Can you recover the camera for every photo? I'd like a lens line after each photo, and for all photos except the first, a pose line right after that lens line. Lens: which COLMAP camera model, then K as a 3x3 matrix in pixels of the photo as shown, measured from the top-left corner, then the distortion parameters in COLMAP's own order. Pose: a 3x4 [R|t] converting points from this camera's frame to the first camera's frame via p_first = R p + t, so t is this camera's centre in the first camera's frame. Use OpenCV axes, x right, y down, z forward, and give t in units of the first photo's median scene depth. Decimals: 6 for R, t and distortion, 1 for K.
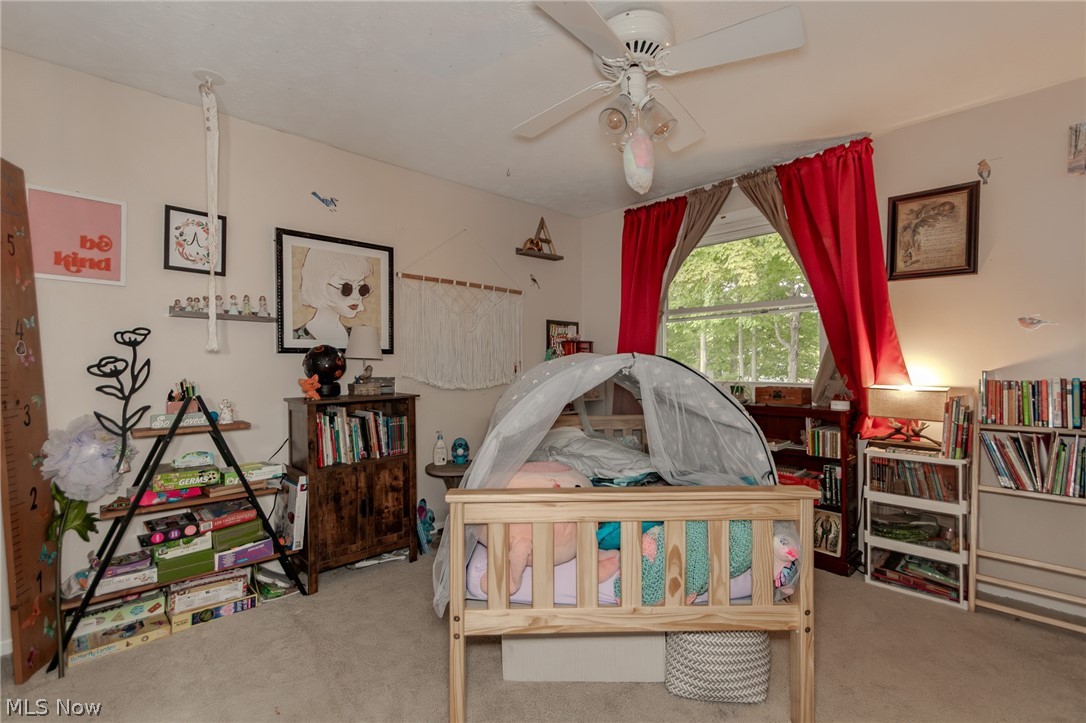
lens RADIAL K [[481.8, 0, 543.0], [0, 481.8, 361.5], [0, 0, 1]] dist [0.001286, 0.000049]
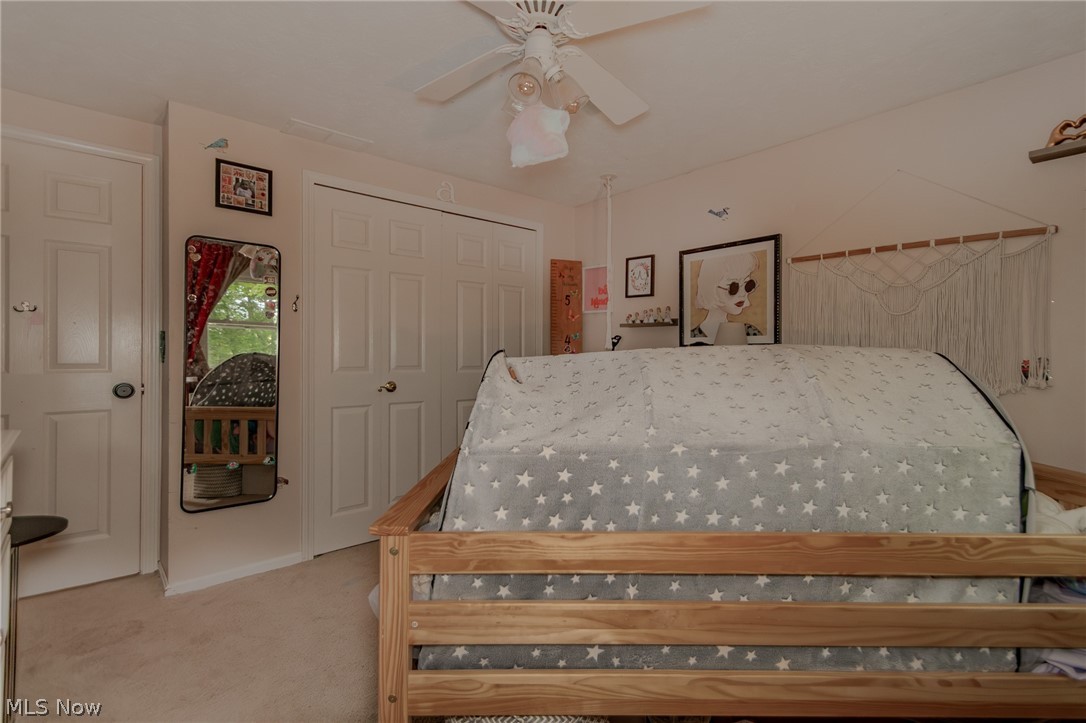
lens RADIAL K [[481.8, 0, 543.0], [0, 481.8, 361.5], [0, 0, 1]] dist [0.001286, 0.000049]
pose [[-0.000648, 0.010782, -0.999942, 0.662211], [-0.006411, 0.999921, 0.010786, 0.003309], [0.999979, 0.006417, -0.000579, 0.579710]]
